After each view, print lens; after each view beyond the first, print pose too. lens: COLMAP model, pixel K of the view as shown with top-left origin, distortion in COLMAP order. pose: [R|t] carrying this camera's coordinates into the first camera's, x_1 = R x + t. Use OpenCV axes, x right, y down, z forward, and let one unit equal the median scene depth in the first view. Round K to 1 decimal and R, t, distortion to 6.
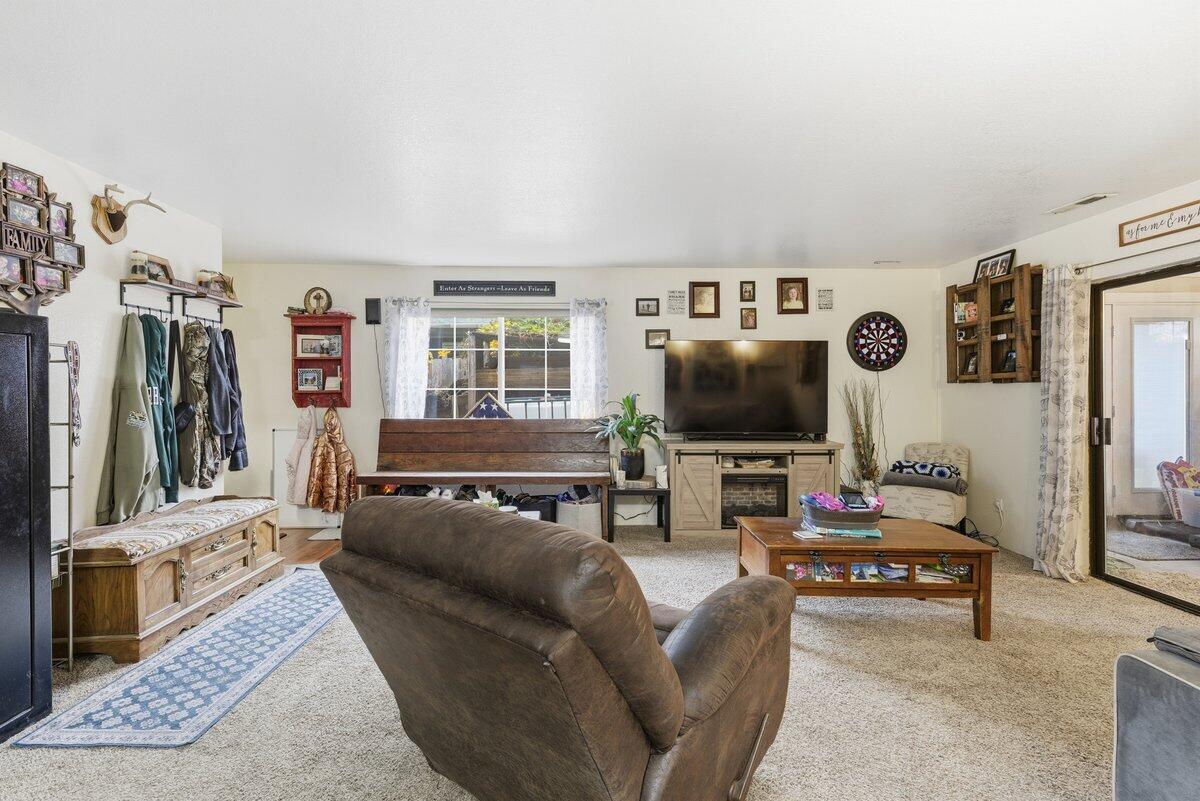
lens RADIAL K [[544.4, 0, 596.4], [0, 544.4, 390.5], [0, 0, 1]] dist [0.010336, 0.000031]
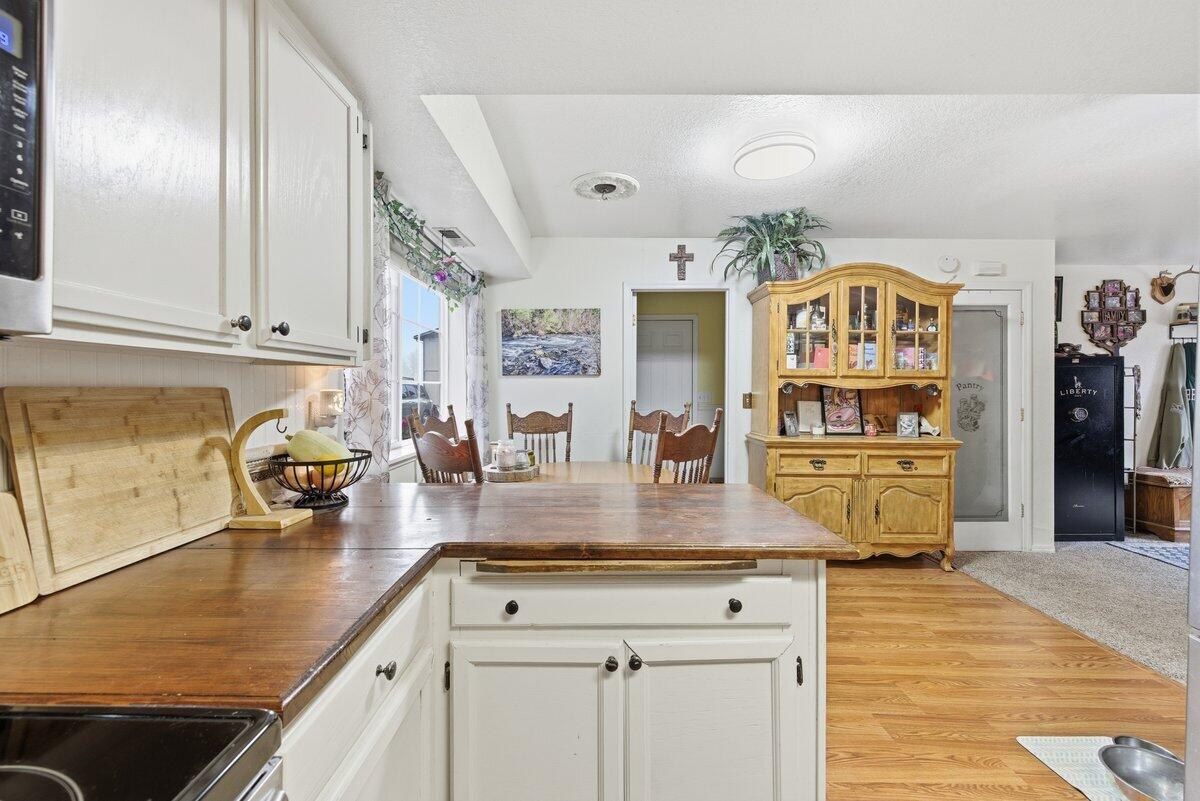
lens RADIAL K [[494.2, 0, 594.1], [0, 494.2, 390.2], [0, 0, 1]] dist [0.001975, 0.000159]
pose [[-0.033088, 0.005022, -0.999440, 0.813714], [-0.007812, 0.999956, 0.005283, 0.003741], [0.999422, 0.007982, -0.033047, -0.812031]]
